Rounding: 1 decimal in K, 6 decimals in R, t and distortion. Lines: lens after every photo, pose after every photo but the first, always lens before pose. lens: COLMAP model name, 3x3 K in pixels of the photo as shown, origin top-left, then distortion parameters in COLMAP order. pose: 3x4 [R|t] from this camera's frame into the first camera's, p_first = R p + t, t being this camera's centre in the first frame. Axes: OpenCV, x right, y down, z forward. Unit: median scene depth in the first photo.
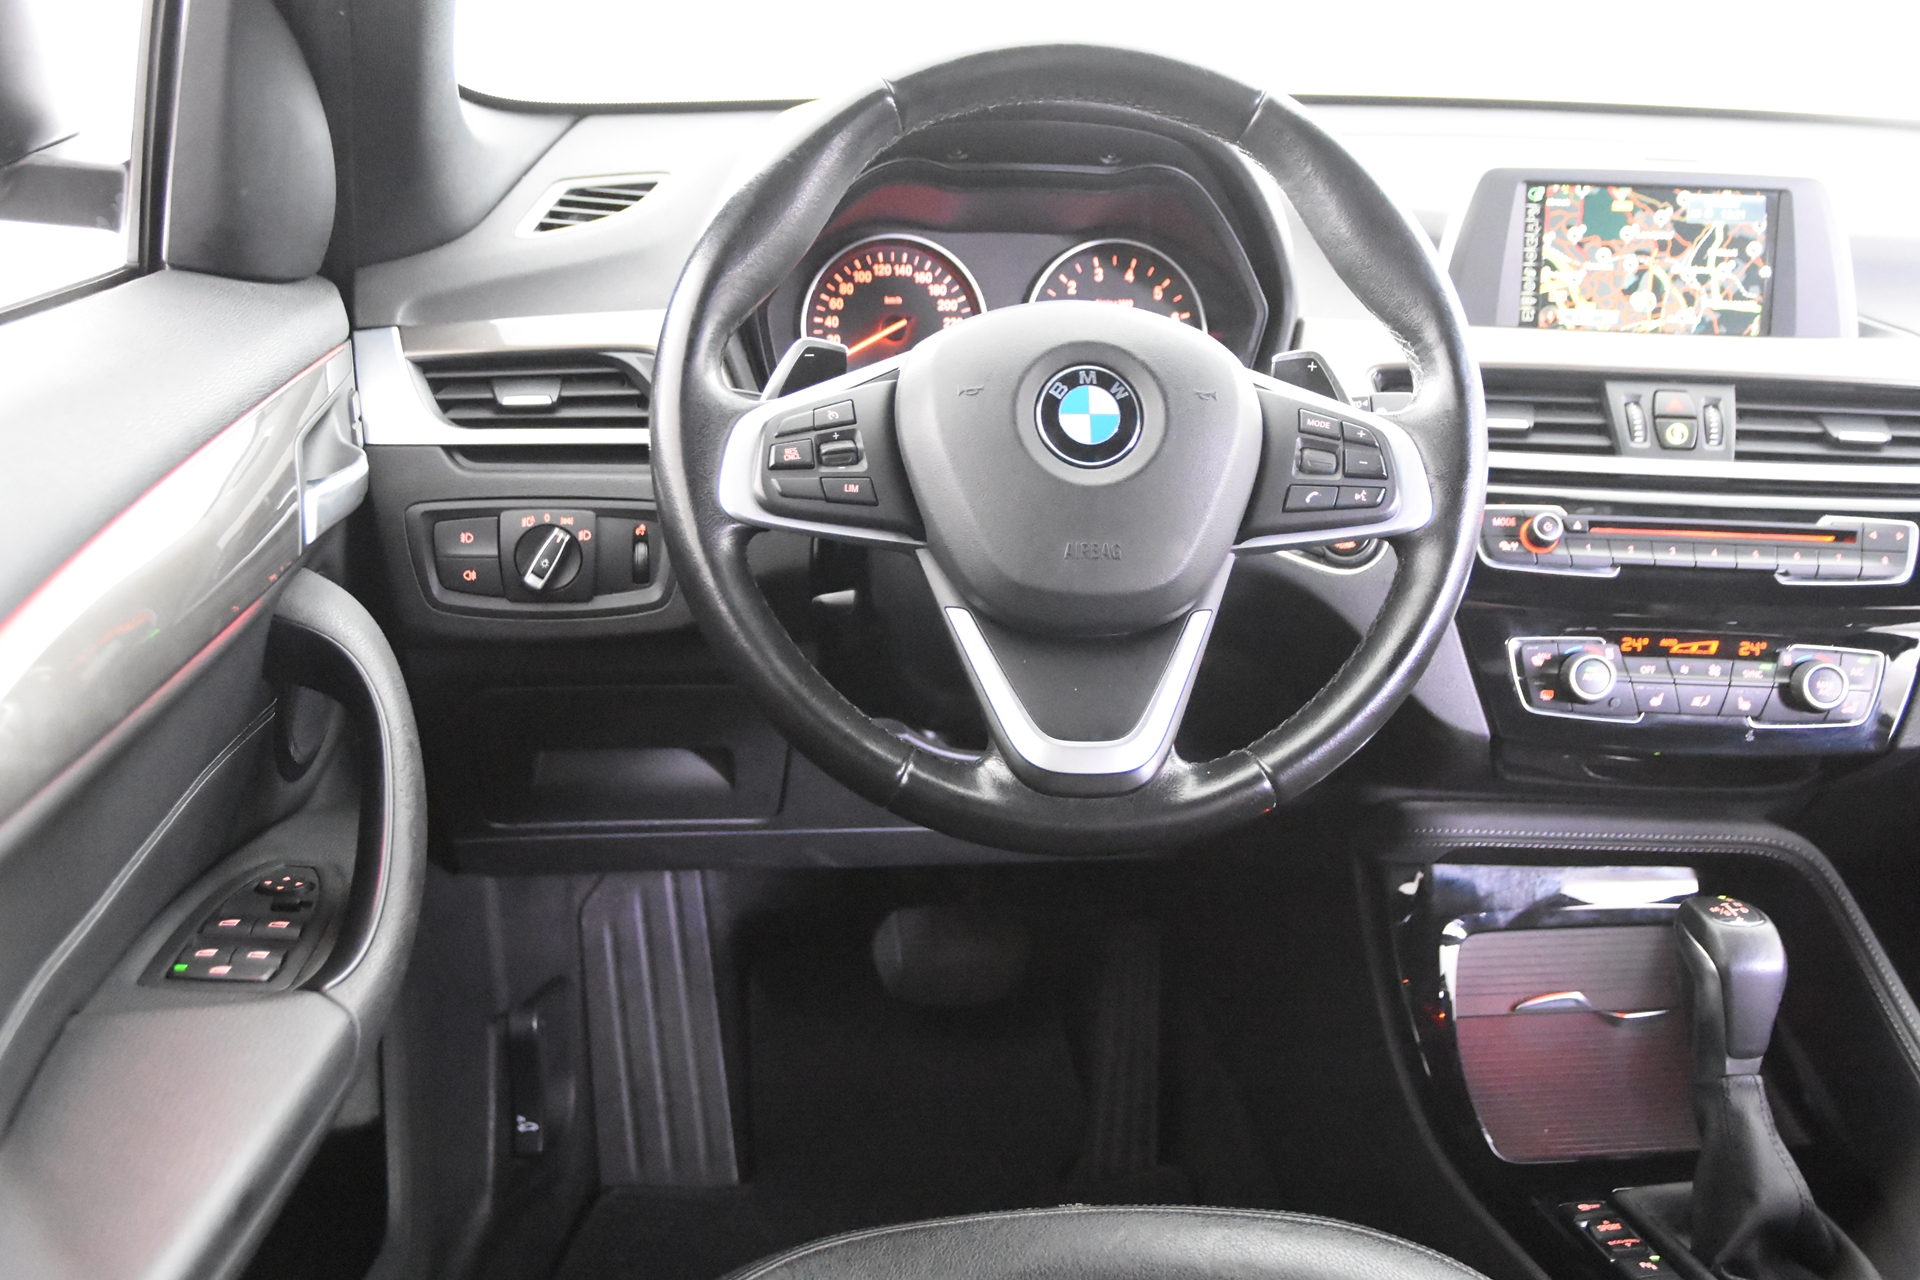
lens RADIAL K [[1985.9, 0, 964.7], [0, 1985.9, 655.6], [0, 0, 1]] dist [-0.054782, 0.215479]
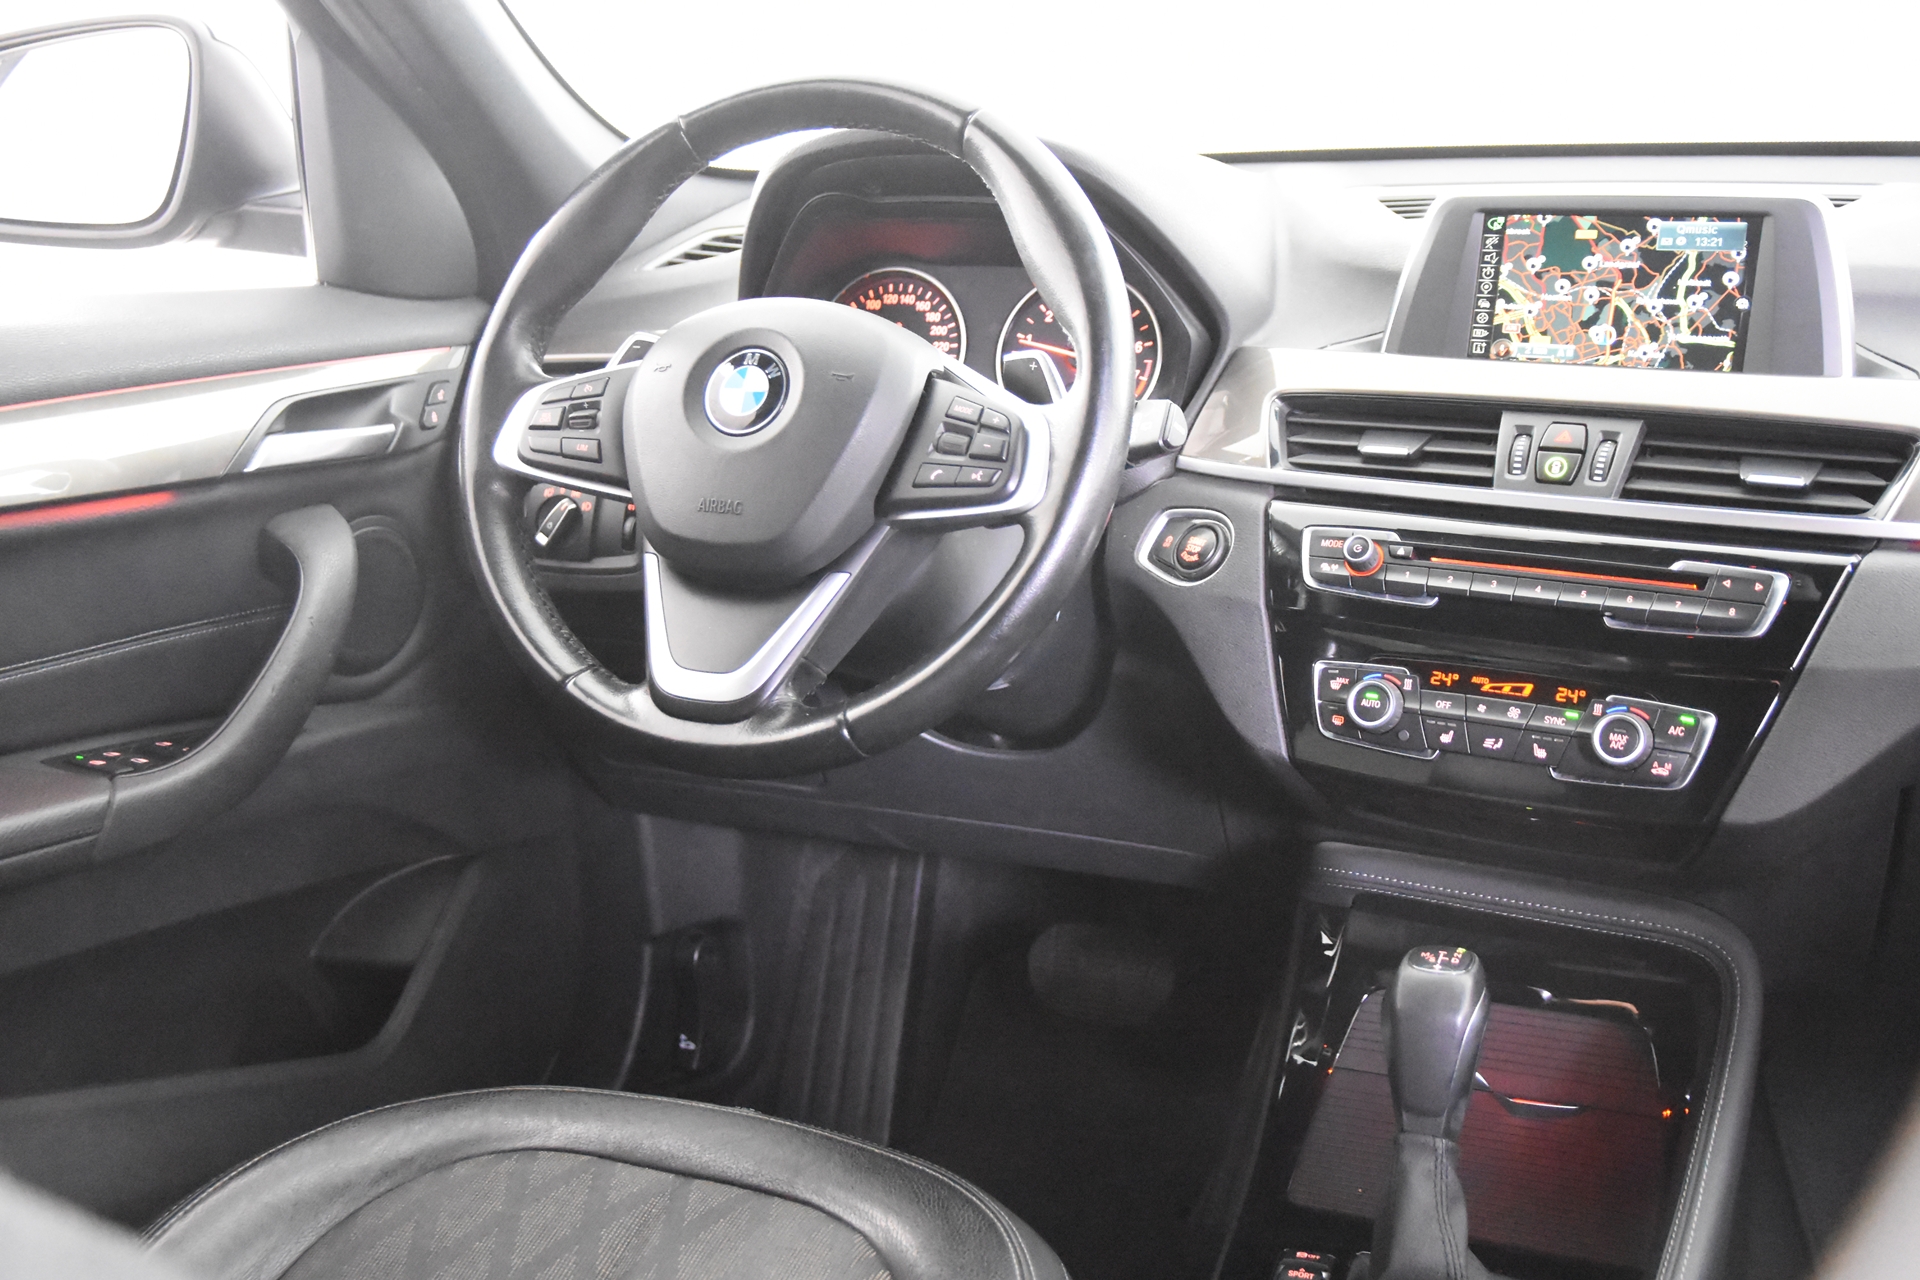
lens RADIAL K [[1985.9, 0, 964.7], [0, 1985.9, 655.6], [0, 0, 1]] dist [-0.054782, 0.215479]
pose [[0.868542, 0.087559, -0.487819, 0.563083], [-0.121652, 0.991823, -0.038574, 0.044897], [0.480453, 0.092847, 0.872092, 0.056137]]
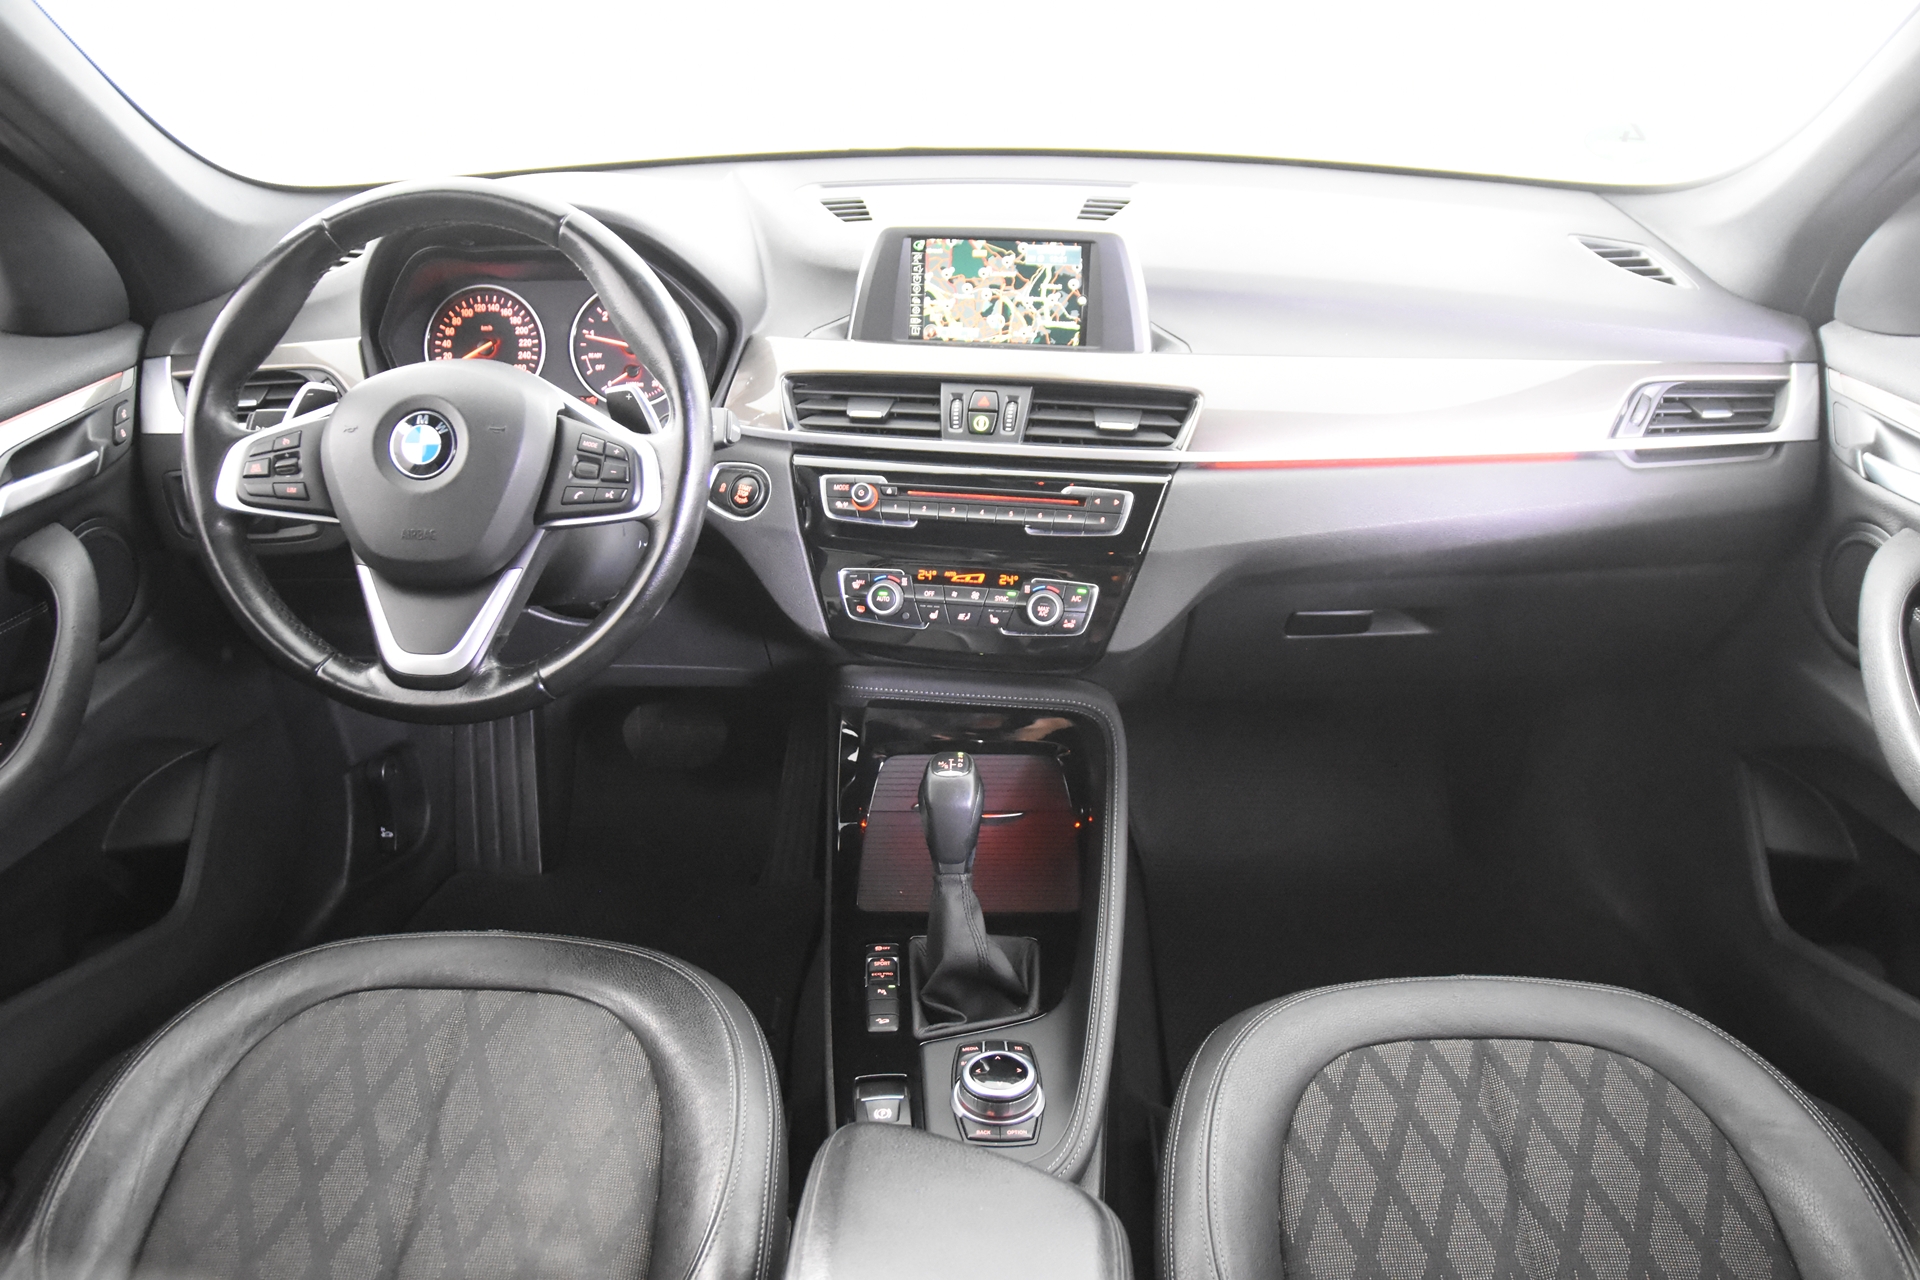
lens RADIAL K [[1415.6, 0, 960.0], [0, 1415.6, 640.0], [0, 0, 1]] dist [-0.137764, 0.116415]
pose [[0.988469, 0.033024, -0.147777, 0.483293], [-0.012739, 0.990604, 0.136165, -0.092602], [0.150885, -0.132713, 0.979603, -0.010273]]
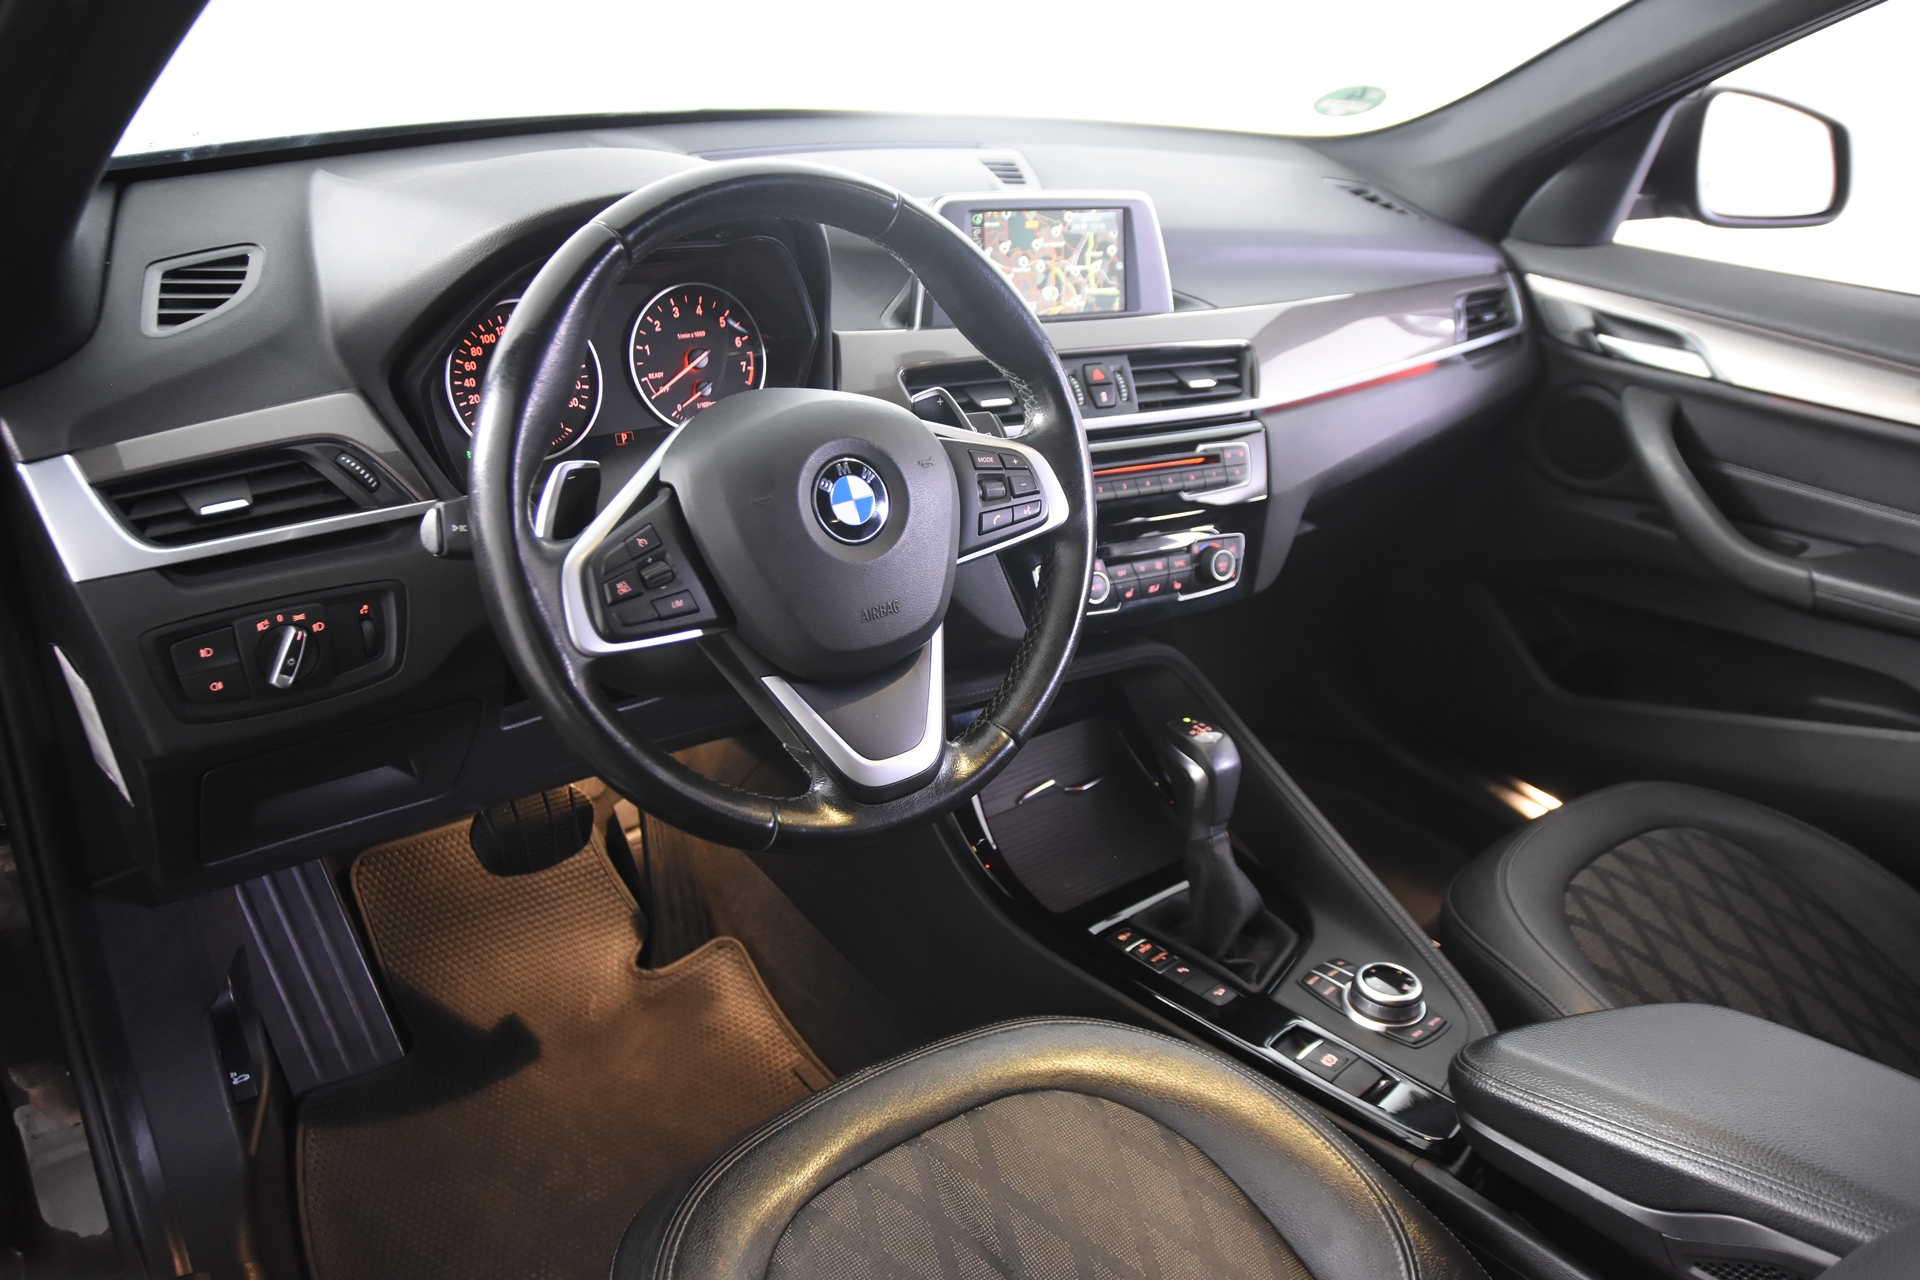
lens RADIAL K [[1444.5, 0, 936.2], [0, 1444.5, 636.8], [0, 0, 1]] dist [-0.133615, 0.136559]
pose [[0.864941, -0.196396, 0.461851, -0.238111], [0.113160, 0.972872, 0.201779, -0.160152], [-0.488950, -0.122264, 0.863701, 0.152748]]
